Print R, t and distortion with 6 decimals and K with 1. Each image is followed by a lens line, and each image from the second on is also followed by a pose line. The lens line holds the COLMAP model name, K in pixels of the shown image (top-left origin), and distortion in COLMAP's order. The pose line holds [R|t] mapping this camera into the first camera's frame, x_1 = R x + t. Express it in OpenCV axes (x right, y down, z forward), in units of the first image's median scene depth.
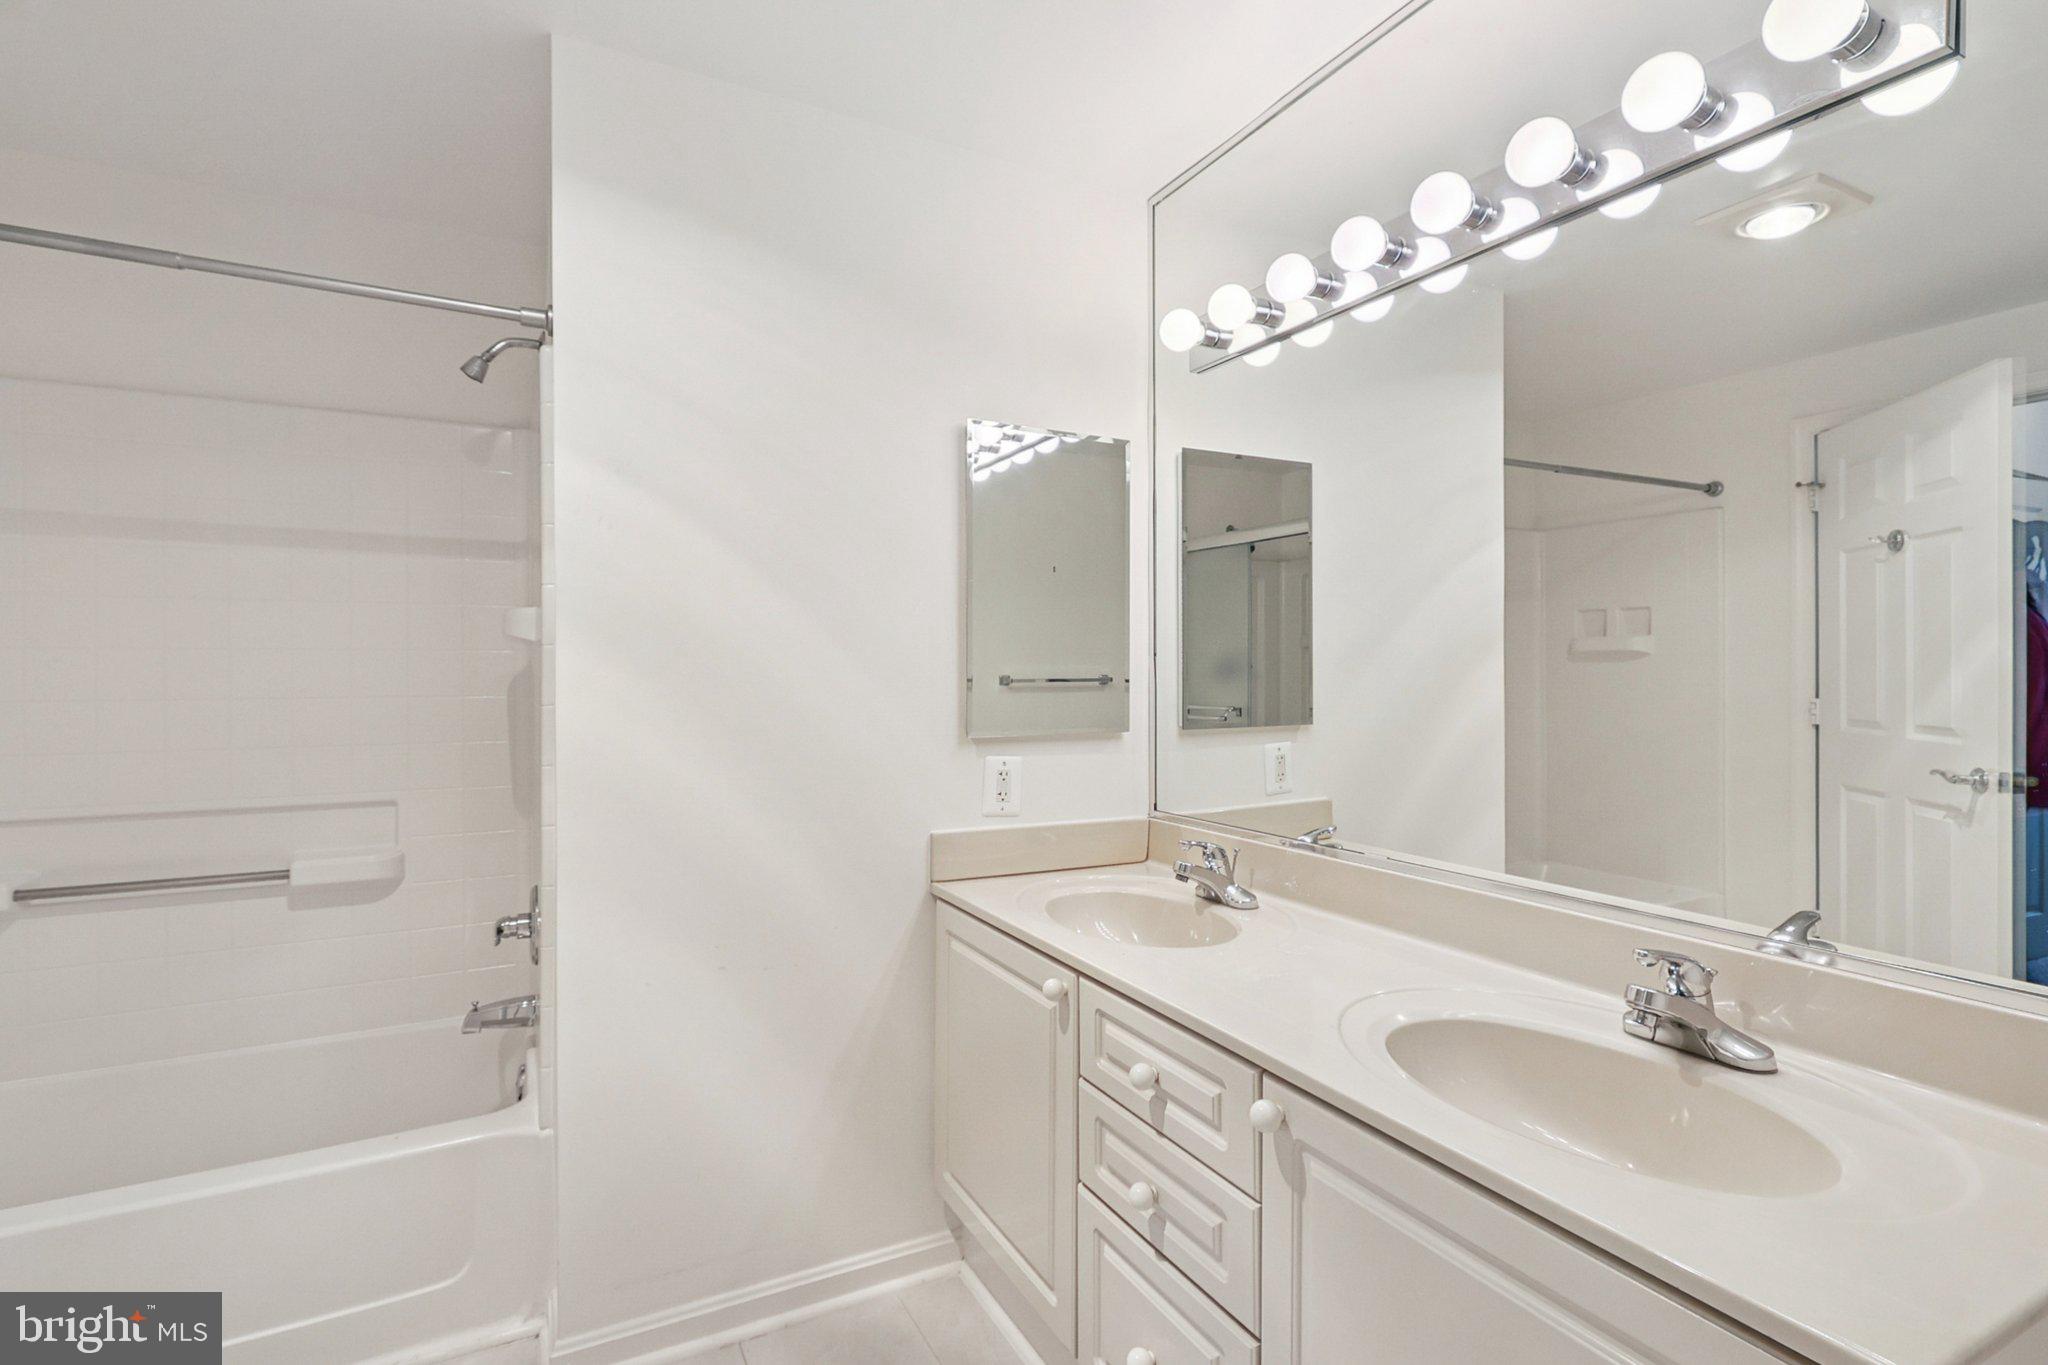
lens RADIAL K [[940.4, 0, 1003.5], [0, 940.4, 681.6], [0, 0, 1]] dist [0.000681, -0.002686]
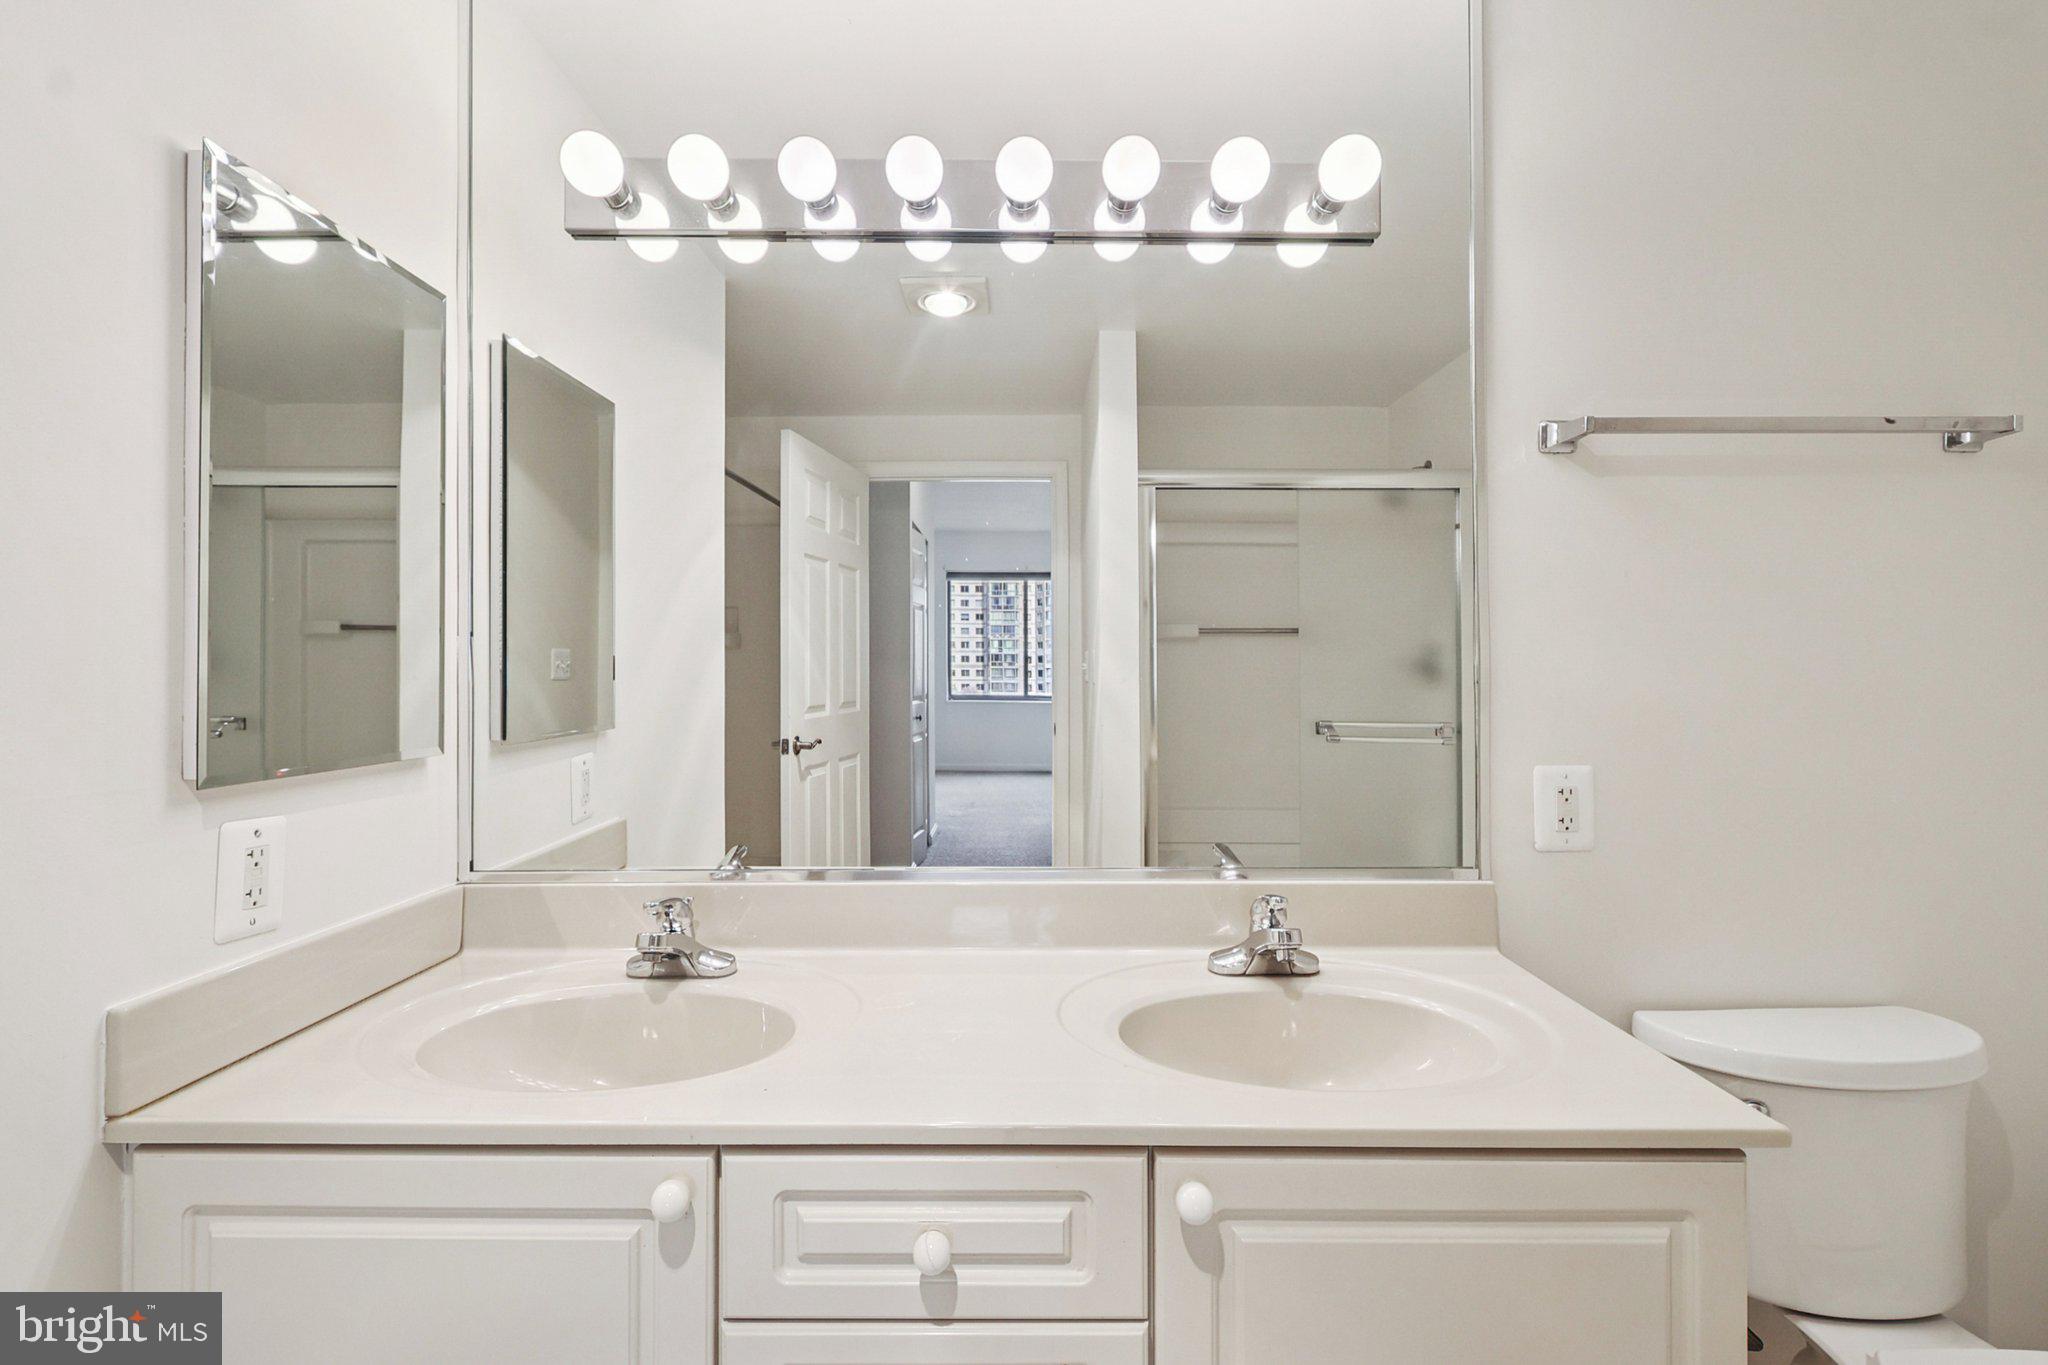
lens RADIAL K [[940.4, 0, 1021.6], [0, 940.4, 664.7], [0, 0, 1]] dist [0.000681, -0.002686]
pose [[0.467592, 0.004145, 0.883934, -0.271003], [0.009011, 0.999915, -0.009456, 0.003240], [-0.883898, 0.012387, 0.467515, 0.400678]]
